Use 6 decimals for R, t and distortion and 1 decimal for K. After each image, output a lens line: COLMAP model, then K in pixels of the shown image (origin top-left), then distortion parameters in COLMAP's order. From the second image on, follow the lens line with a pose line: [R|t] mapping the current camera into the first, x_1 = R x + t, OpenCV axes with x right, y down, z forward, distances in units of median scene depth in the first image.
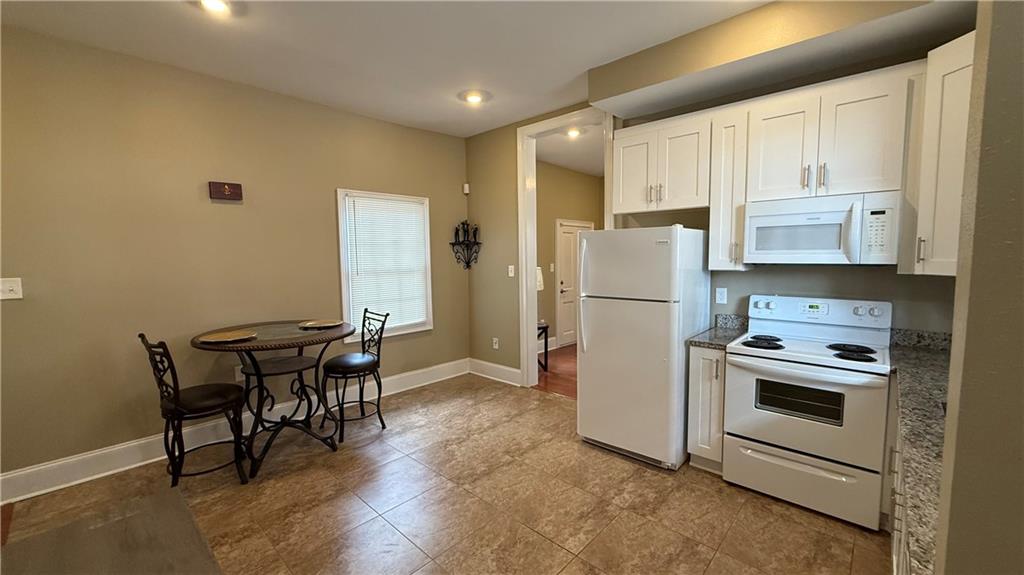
lens RADIAL K [[411.8, 0, 512.5], [0, 411.8, 288.4], [0, 0, 1]] dist [-0.002754, -0.000188]
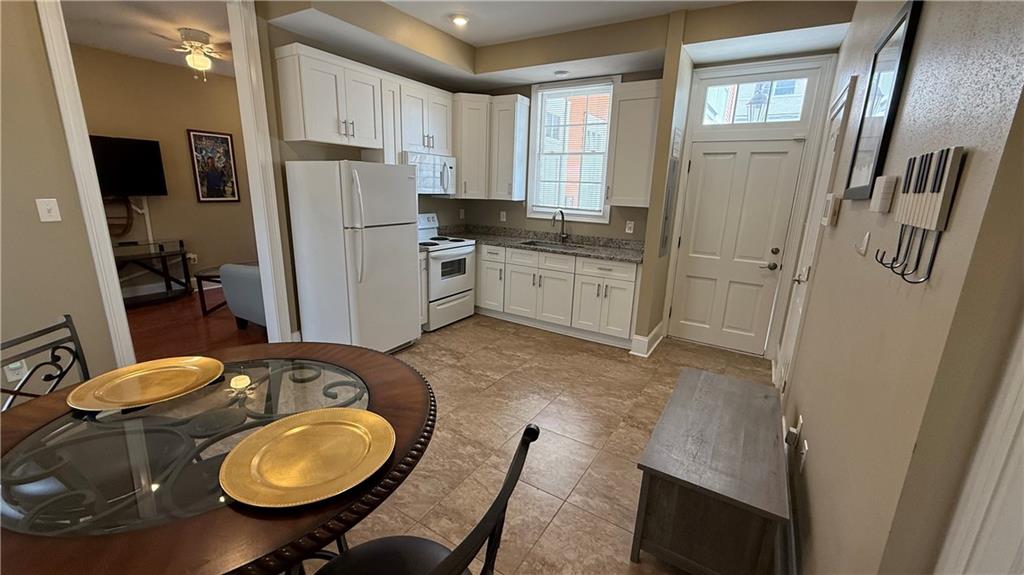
lens RADIAL K [[411.8, 0, 509.8], [0, 411.8, 285.8], [0, 0, 1]] dist [-0.002754, -0.000188]
pose [[-0.186828, -0.219993, 0.957444, -1.116641], [0.053488, 0.970880, 0.233517, -0.070574], [-0.980935, 0.094839, -0.169621, 1.016889]]
